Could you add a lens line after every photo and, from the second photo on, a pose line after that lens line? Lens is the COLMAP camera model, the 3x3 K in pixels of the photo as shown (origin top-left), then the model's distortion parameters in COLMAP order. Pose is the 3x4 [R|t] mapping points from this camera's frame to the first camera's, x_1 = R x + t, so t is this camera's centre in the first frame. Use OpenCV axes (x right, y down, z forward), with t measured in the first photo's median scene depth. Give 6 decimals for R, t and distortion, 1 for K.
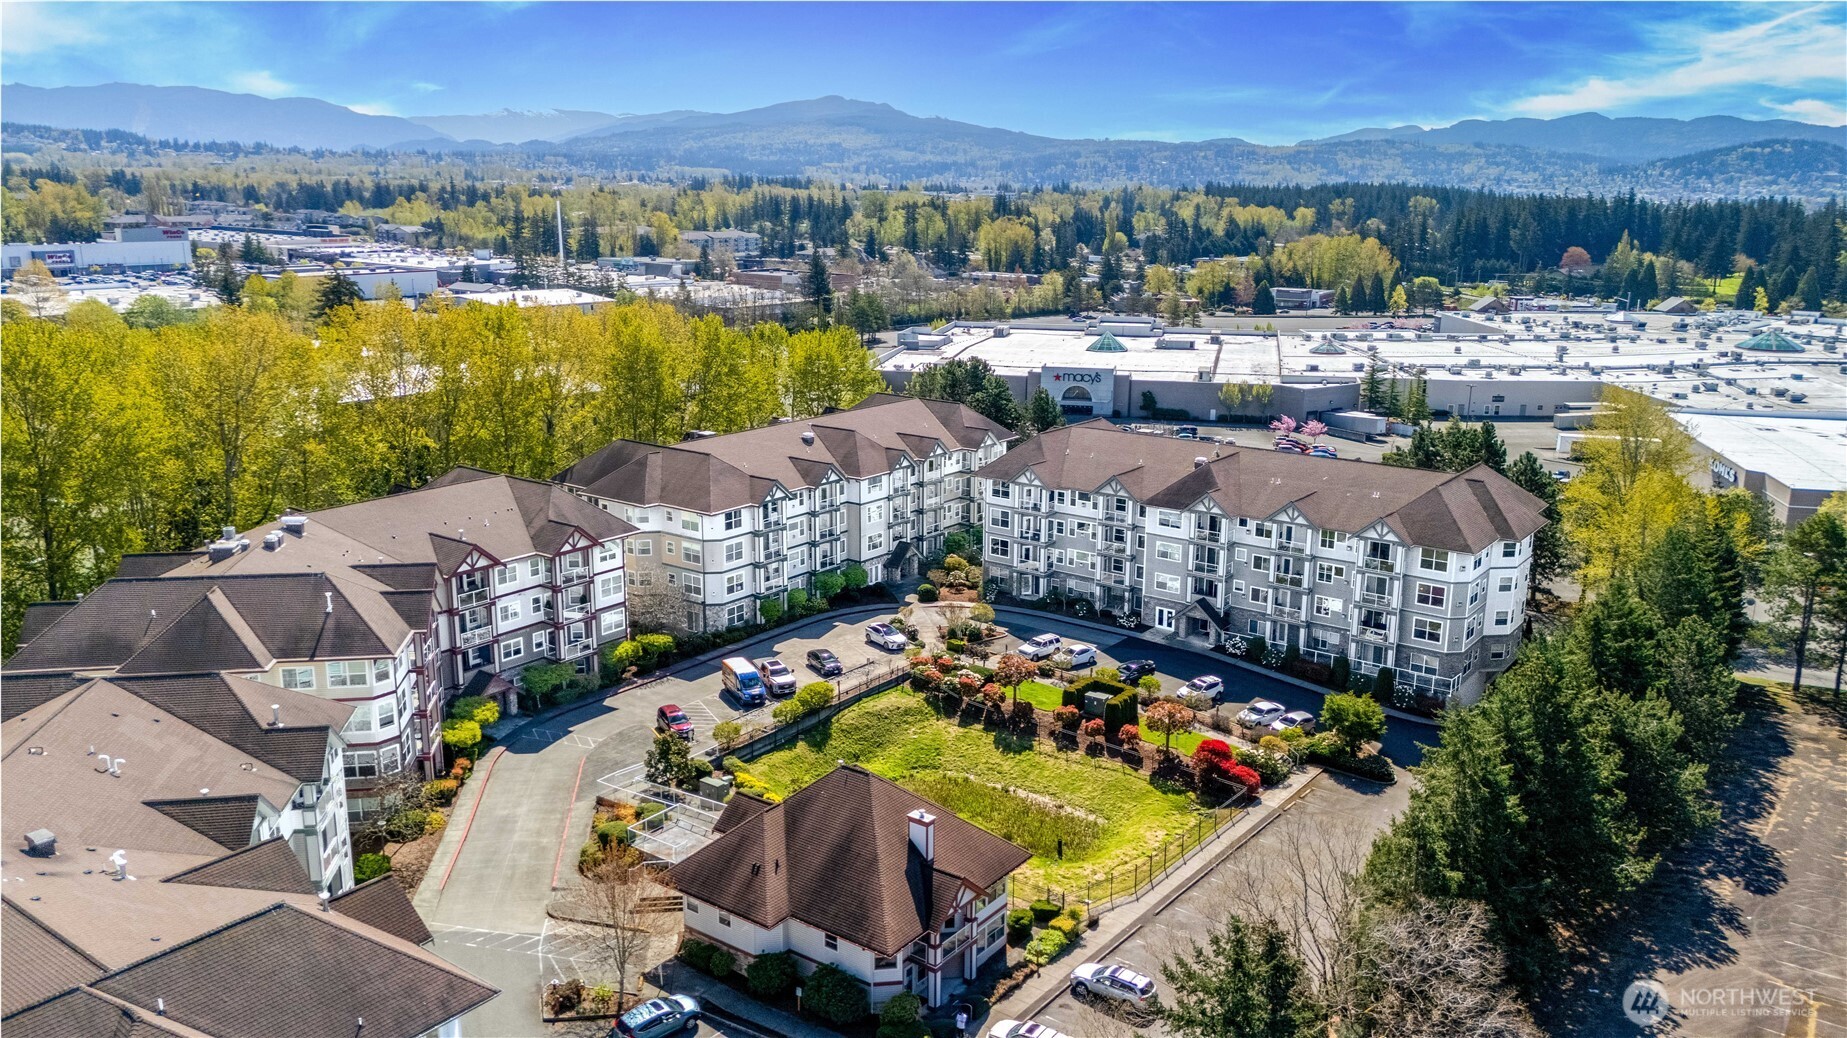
lens RADIAL K [[1393.9, 0, 955.9], [0, 1393.9, 517.4], [0, 0, 1]] dist [0.063348, -0.062607]
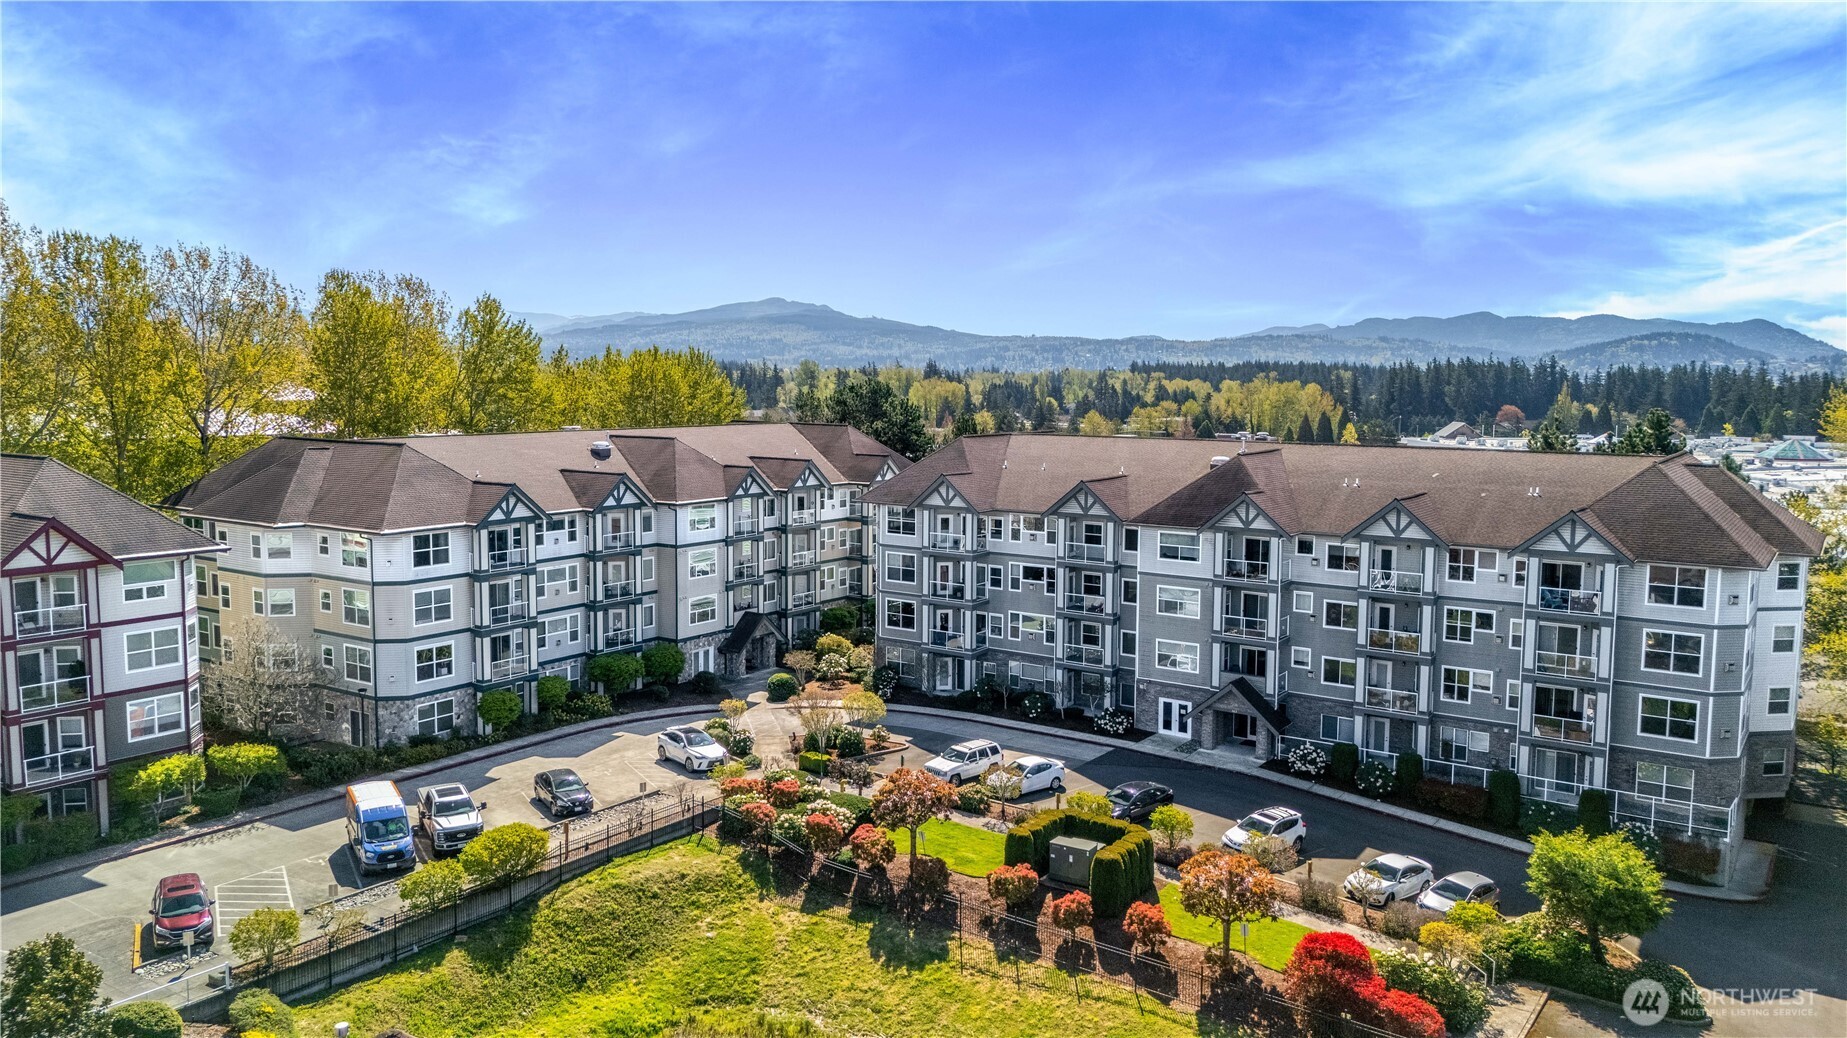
lens RADIAL K [[1354.0, 0, 929.5], [0, 1354.0, 504.4], [0, 0, 1]] dist [0.072886, -0.091330]
pose [[0.999615, -0.006742, 0.026912, 0.031695], [0.010481, 0.989909, -0.141317, 0.065571], [-0.025688, 0.141545, 0.989599, 0.432994]]
